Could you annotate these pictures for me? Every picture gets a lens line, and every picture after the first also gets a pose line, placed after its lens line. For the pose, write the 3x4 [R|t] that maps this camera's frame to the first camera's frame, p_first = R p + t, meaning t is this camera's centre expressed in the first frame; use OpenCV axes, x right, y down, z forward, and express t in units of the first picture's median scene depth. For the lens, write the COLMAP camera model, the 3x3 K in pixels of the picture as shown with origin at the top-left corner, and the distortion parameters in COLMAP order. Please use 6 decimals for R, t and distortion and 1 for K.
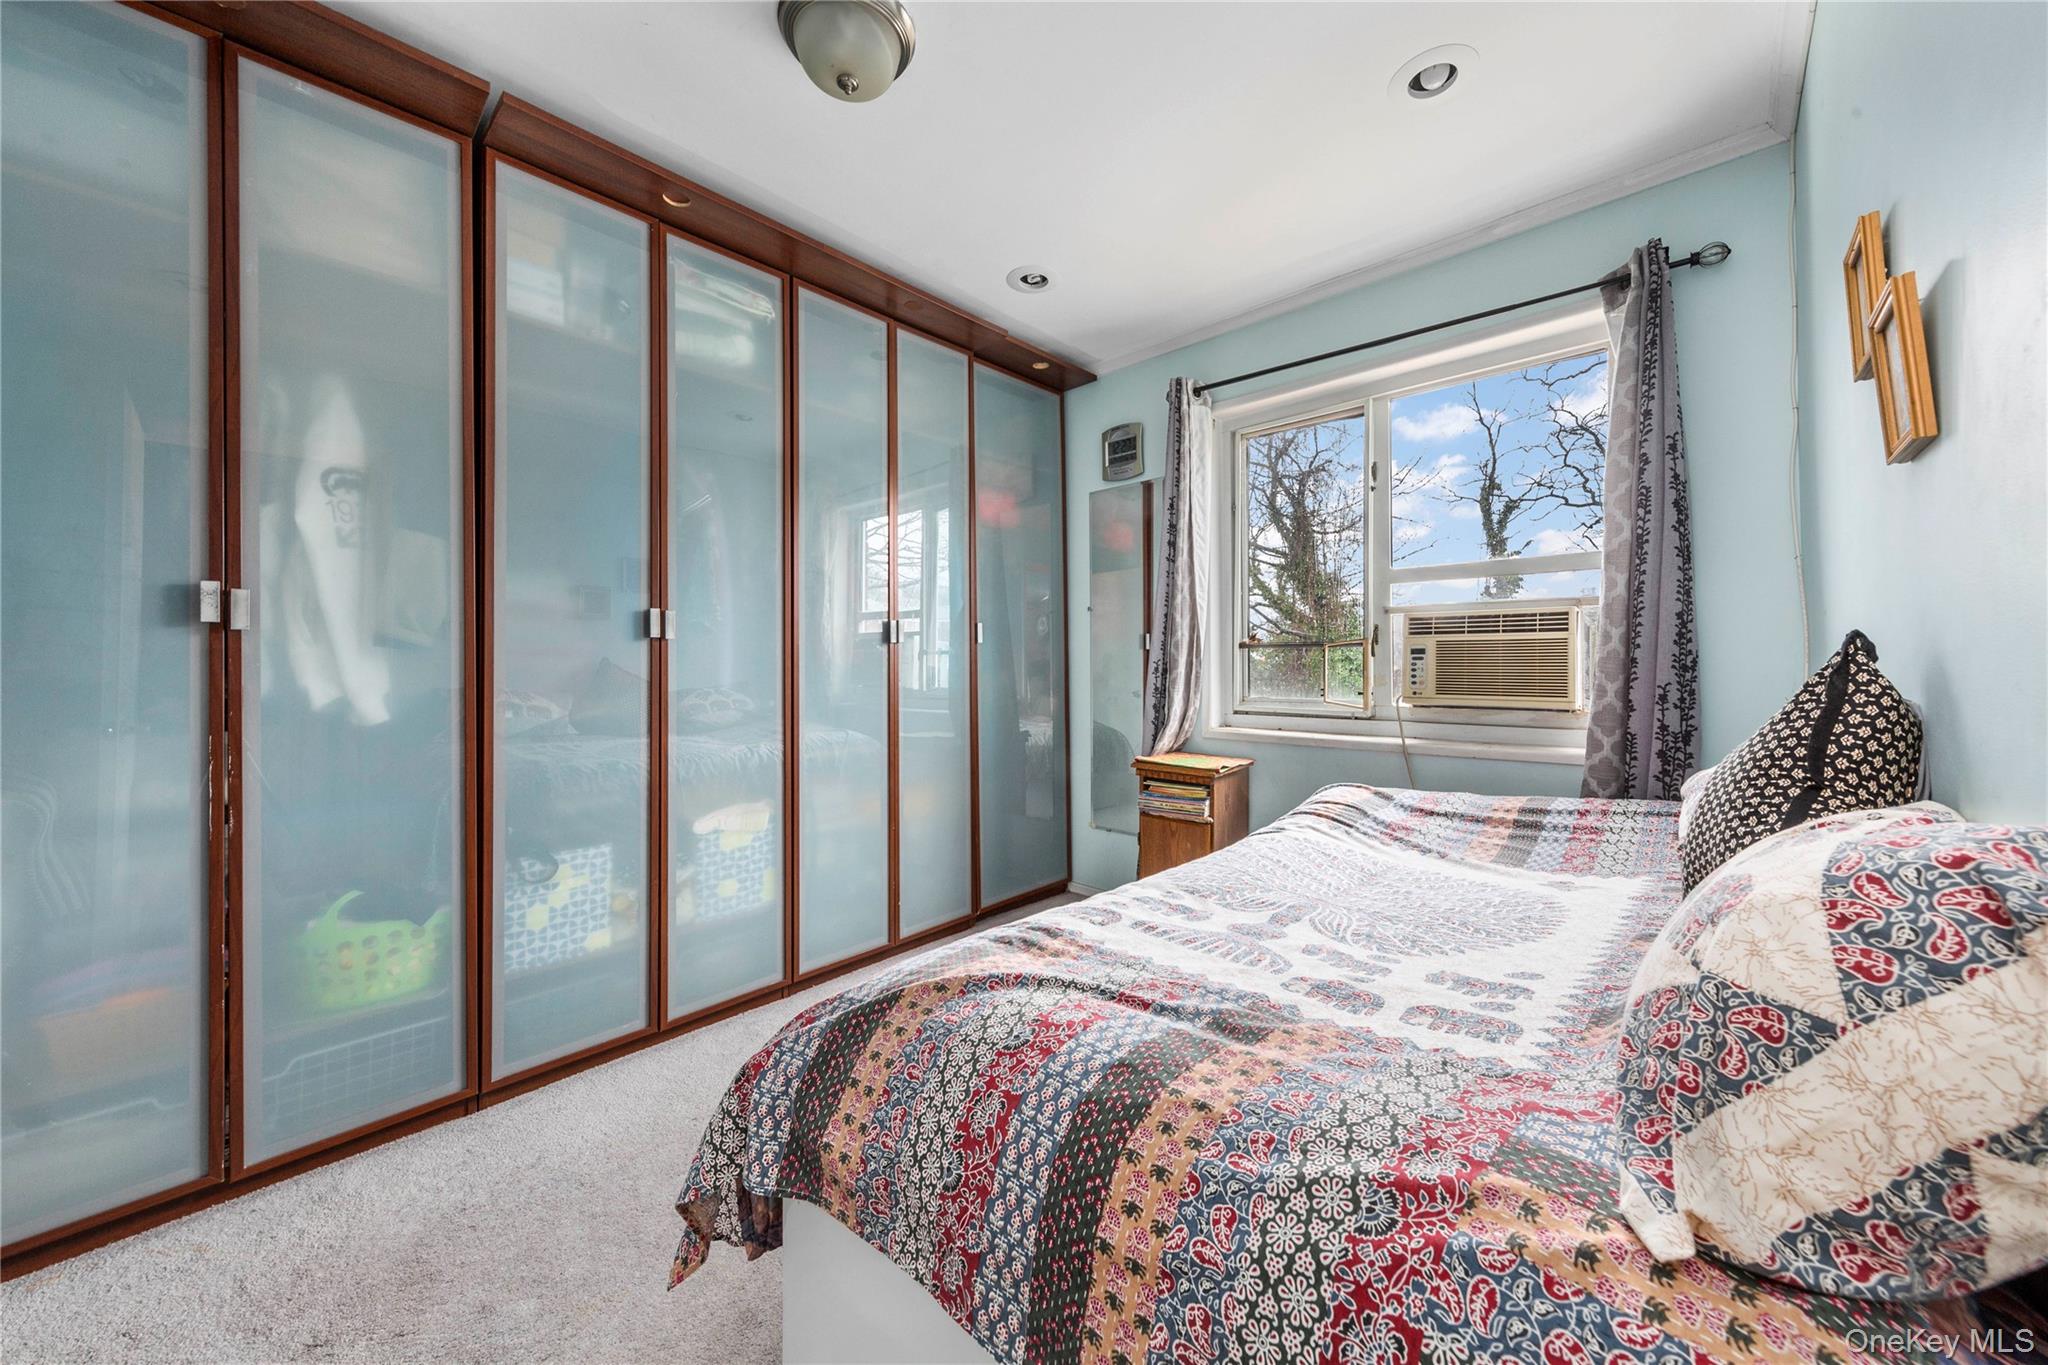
lens RADIAL K [[753.3, 0, 999.3], [0, 753.3, 658.9], [0, 0, 1]] dist [0.002800, -0.000479]
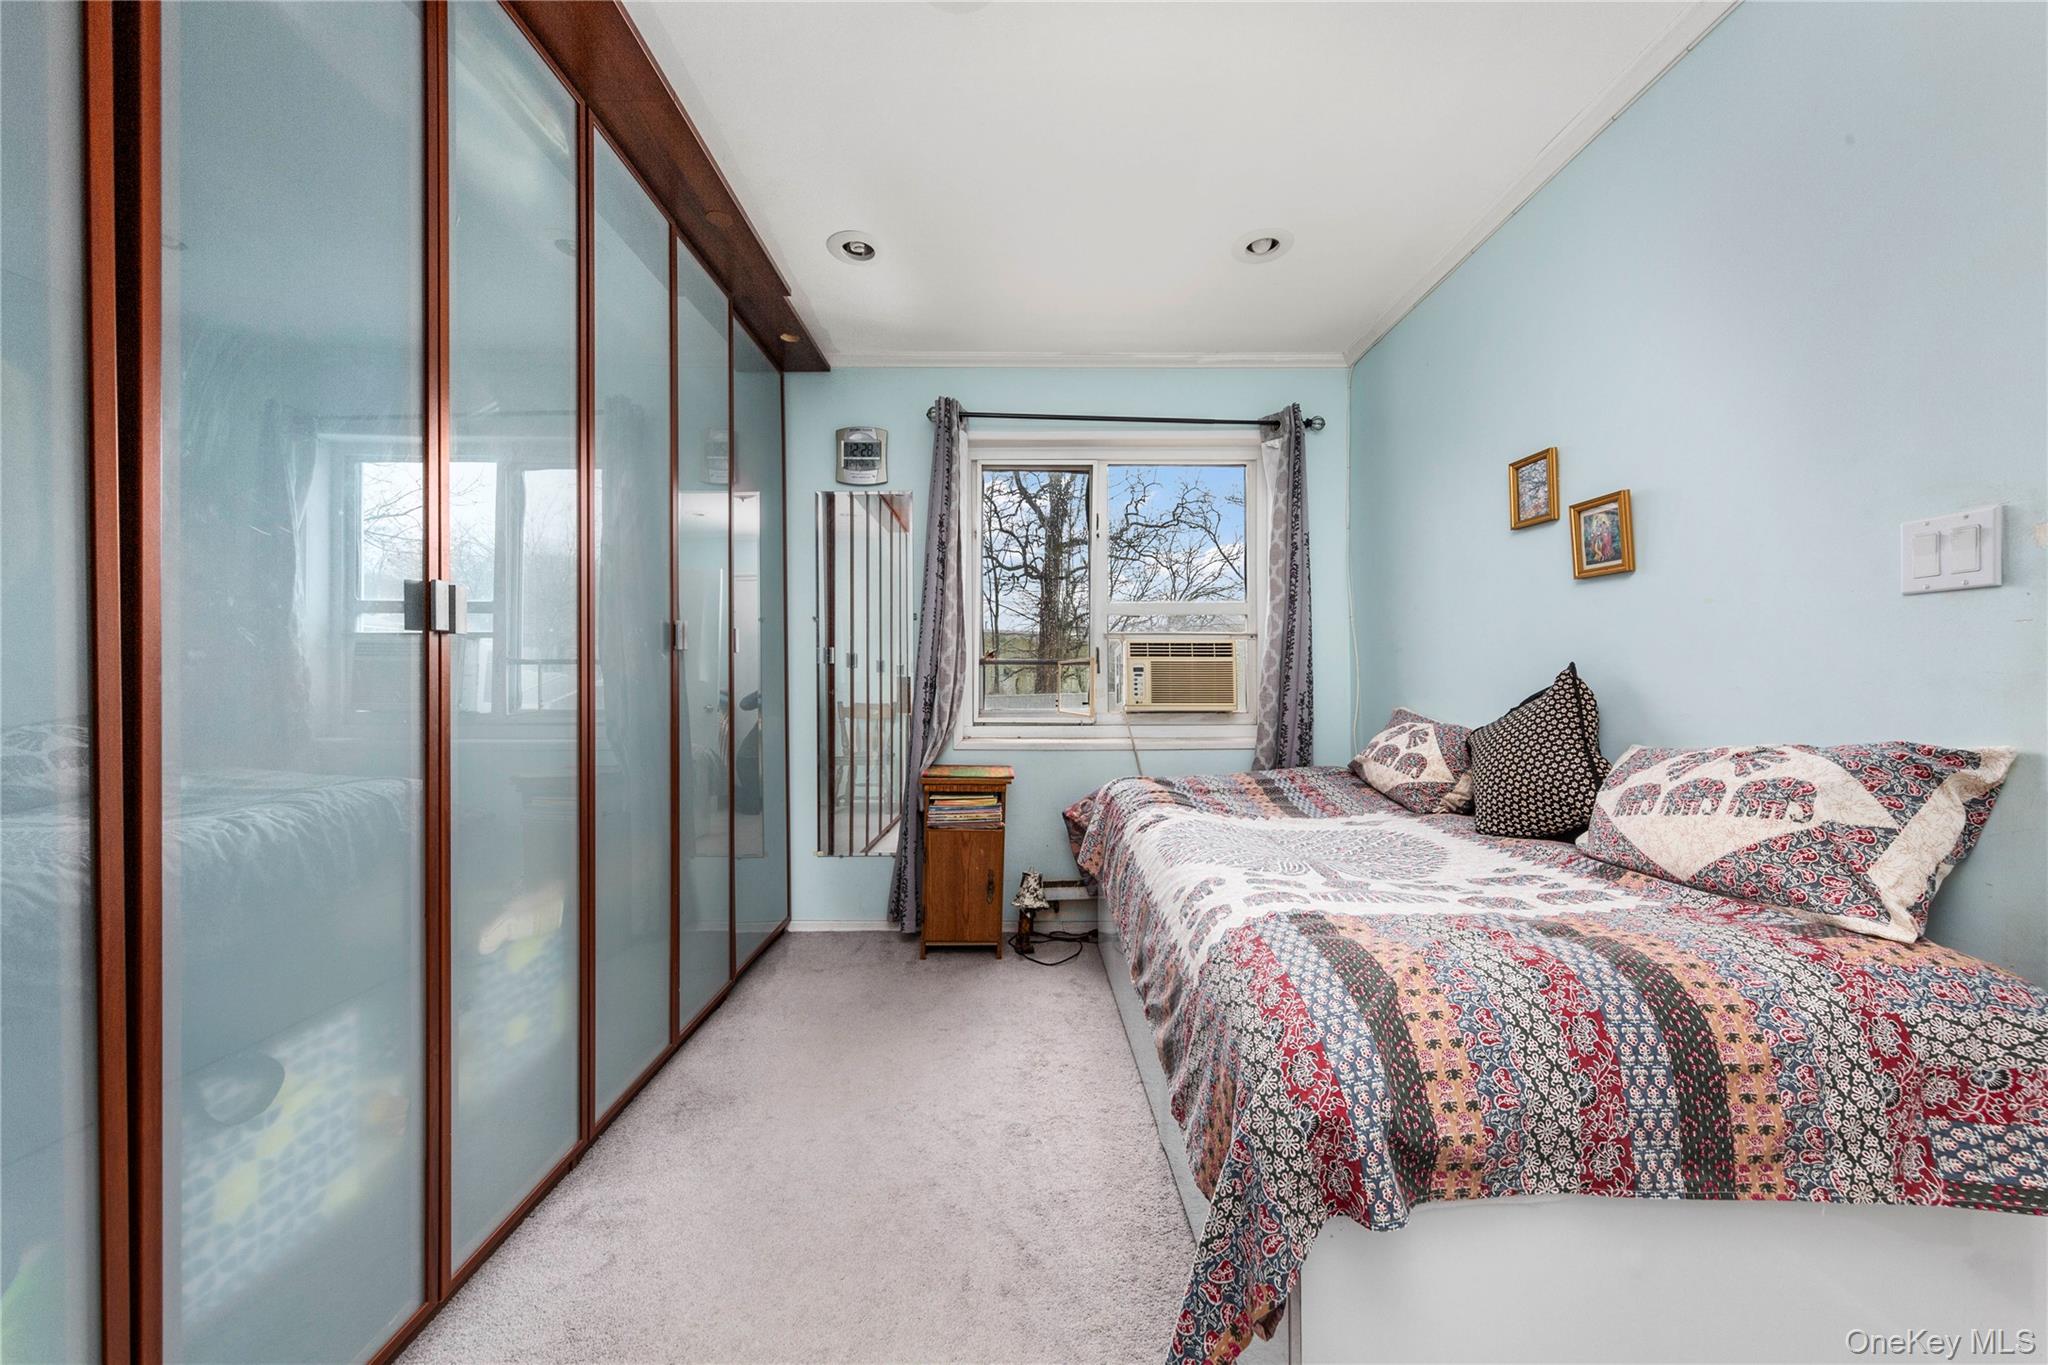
lens RADIAL K [[753.3, 0, 1028.3], [0, 753.3, 681.3], [0, 0, 1]] dist [0.002800, -0.000479]
pose [[0.707815, -0.000223, 0.706398, -0.597485], [-0.006669, 0.999953, 0.006998, 0.003285], [-0.706366, -0.009664, 0.707781, 0.292660]]
